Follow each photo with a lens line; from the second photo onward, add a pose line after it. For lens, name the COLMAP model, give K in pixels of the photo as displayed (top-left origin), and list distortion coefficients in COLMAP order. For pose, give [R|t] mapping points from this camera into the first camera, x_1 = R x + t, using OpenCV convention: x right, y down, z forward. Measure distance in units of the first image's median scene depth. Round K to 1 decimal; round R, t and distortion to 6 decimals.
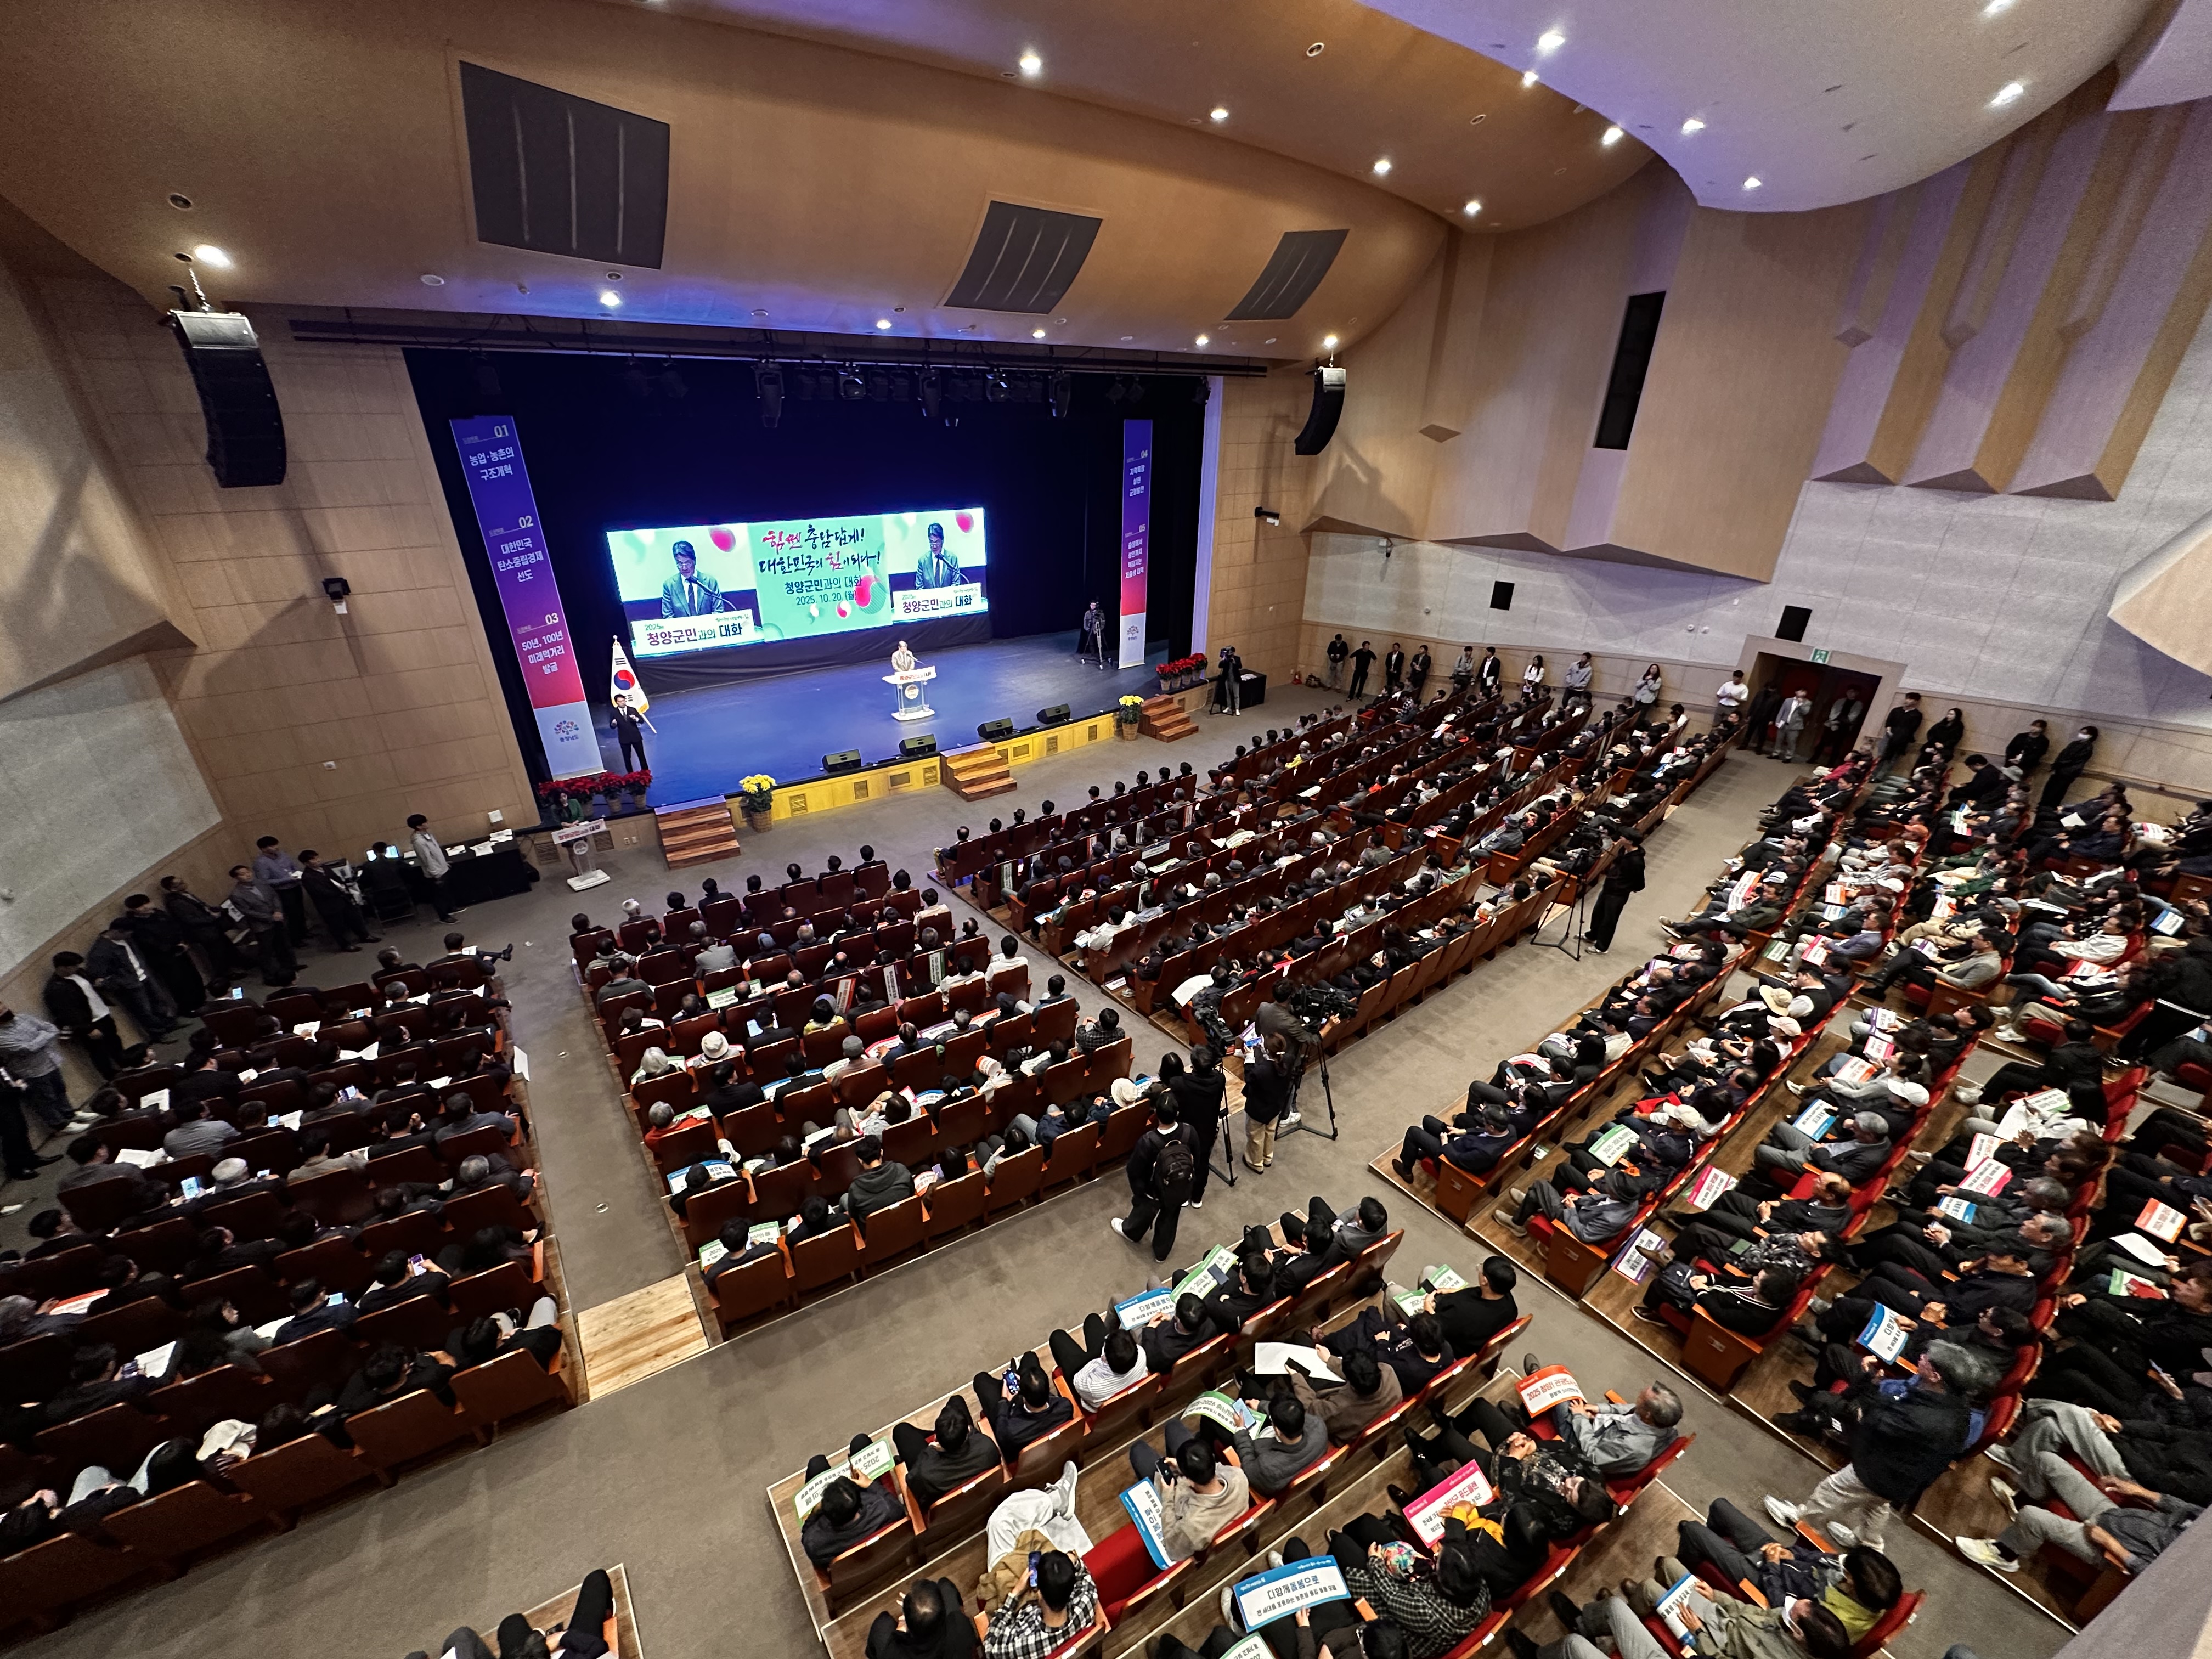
lens RADIAL K [[889.9, 0, 1118.0], [0, 889.9, 828.0], [0, 0, 1]] dist [-0.000920, 0.000910]
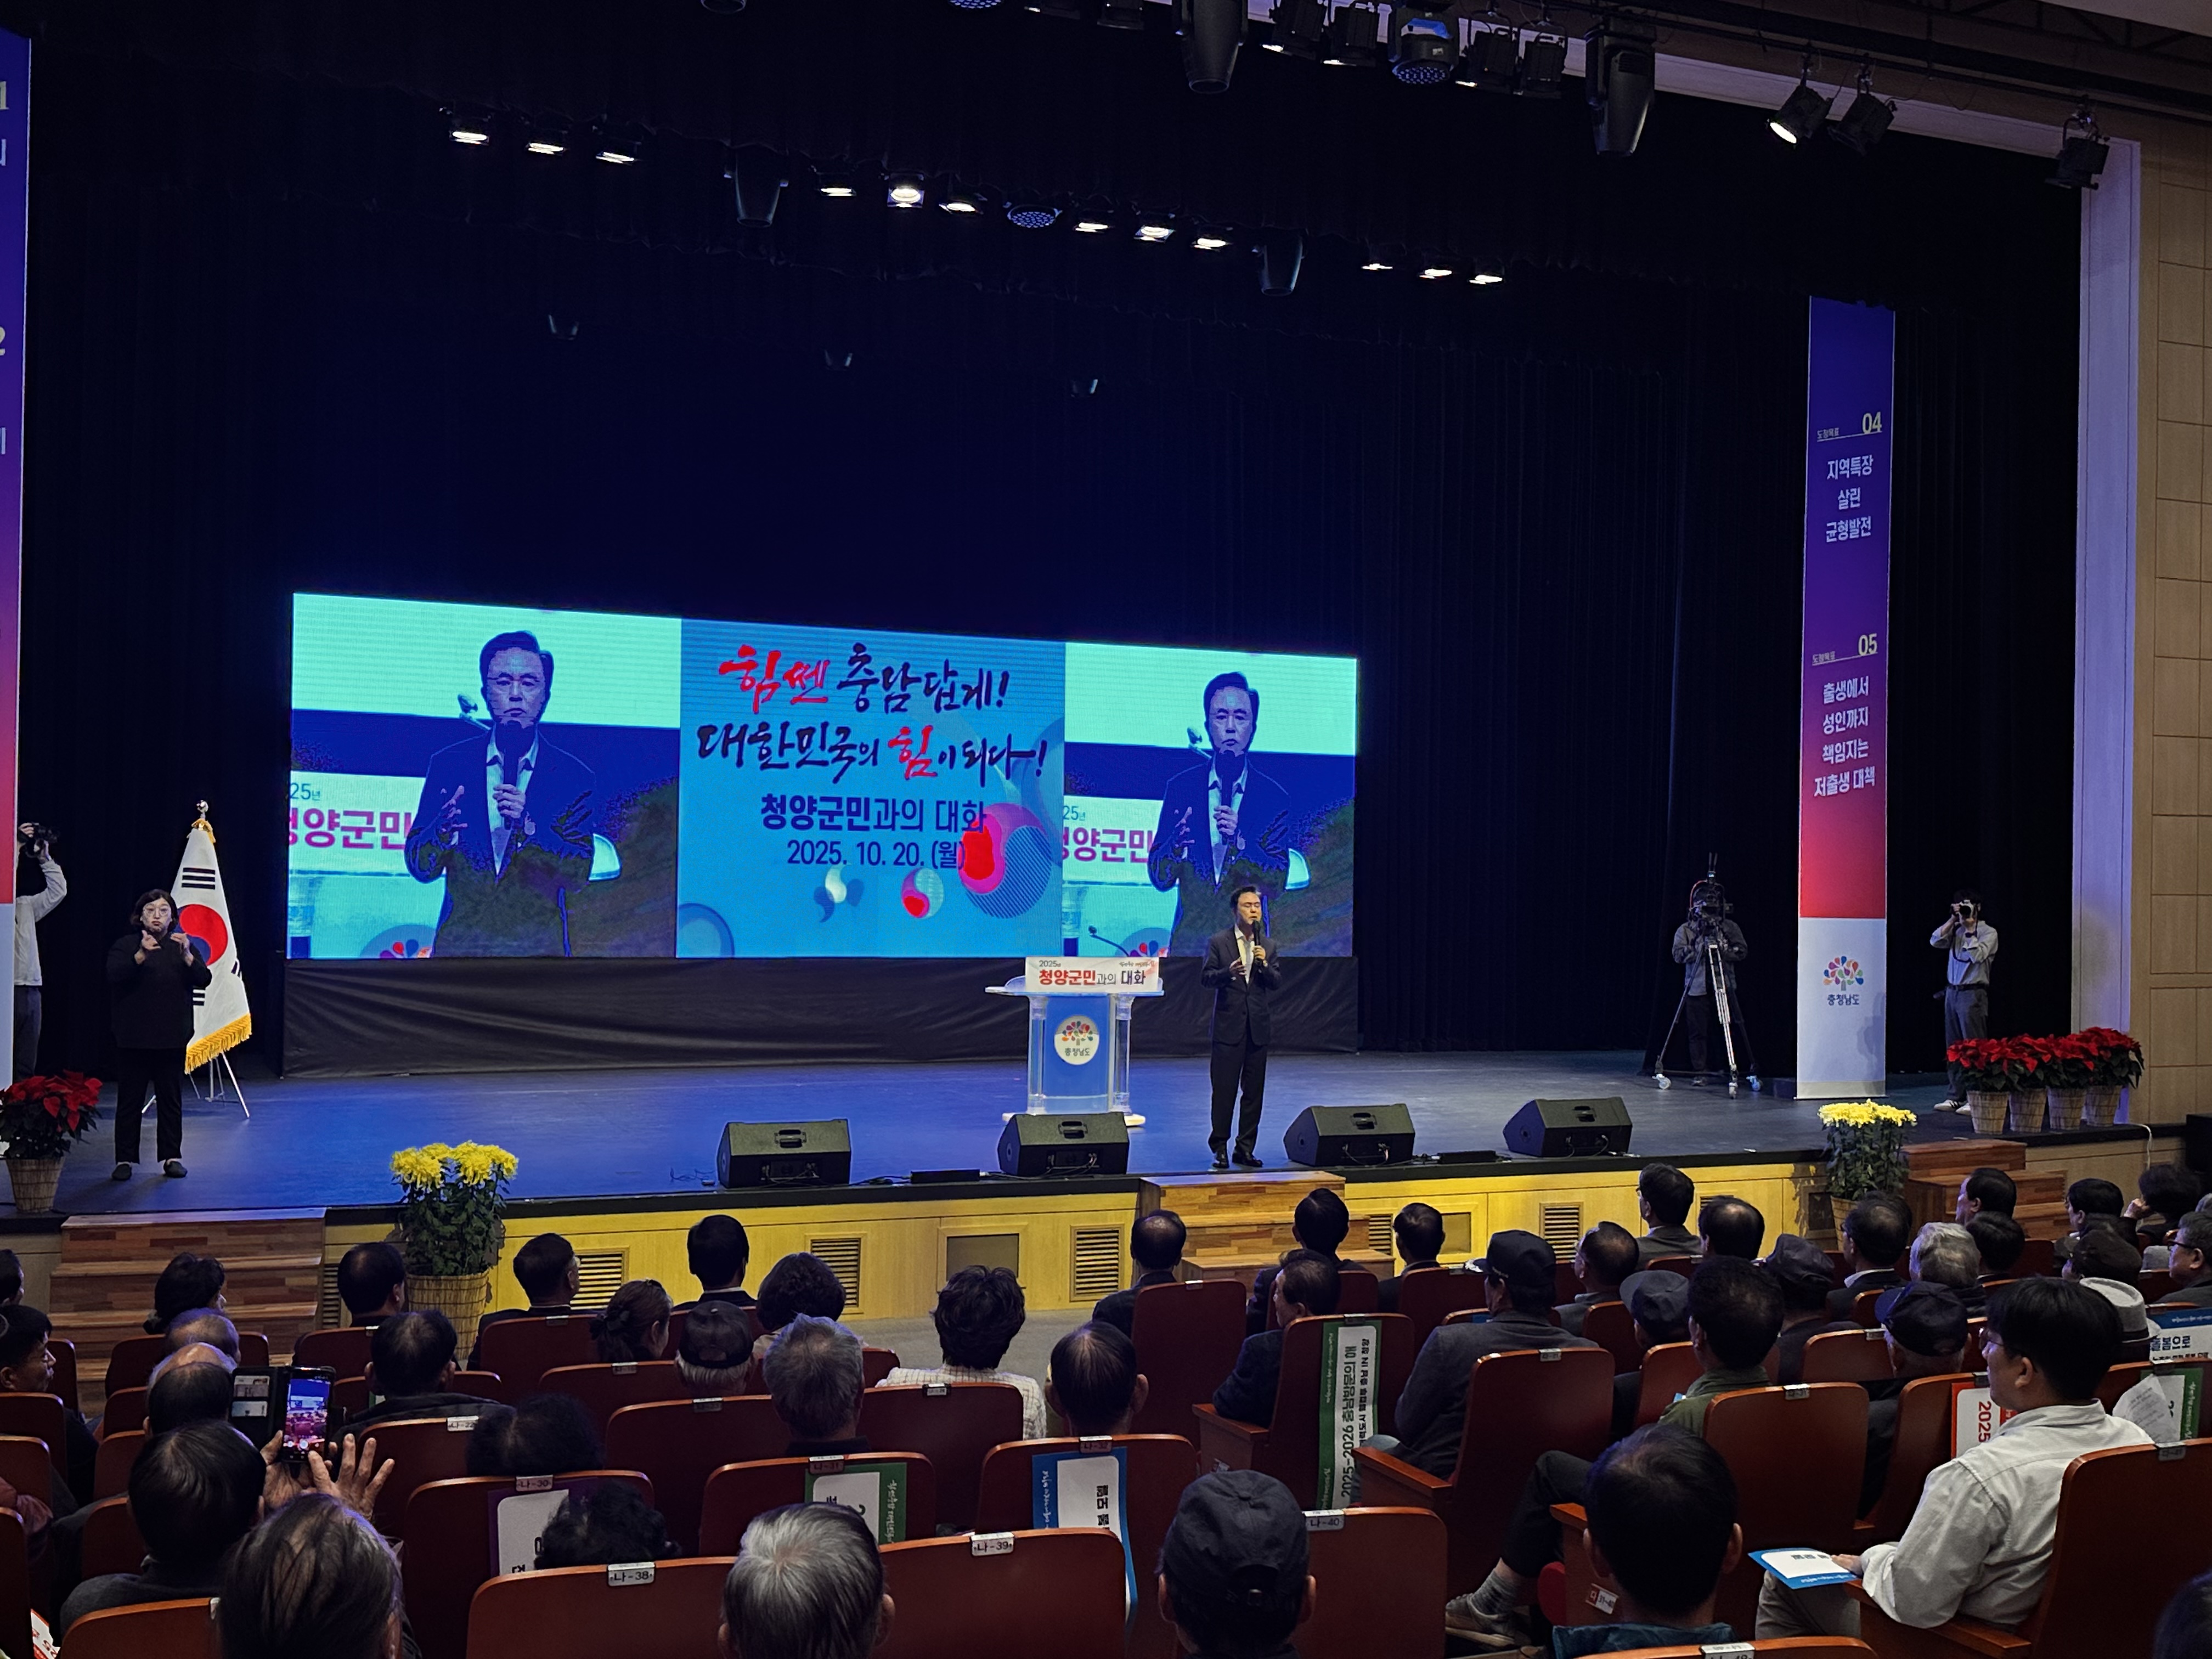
lens RADIAL K [[2258.2, 0, 1106.9], [0, 2258.2, 833.0], [0, 0, 1]] dist [0.092052, 0.000000]
pose [[0.966438, -0.010822, -0.256672, -0.025679], [-0.110639, 0.884174, -0.453867, 0.111668], [0.231854, 0.467033, 0.853302, 0.293757]]
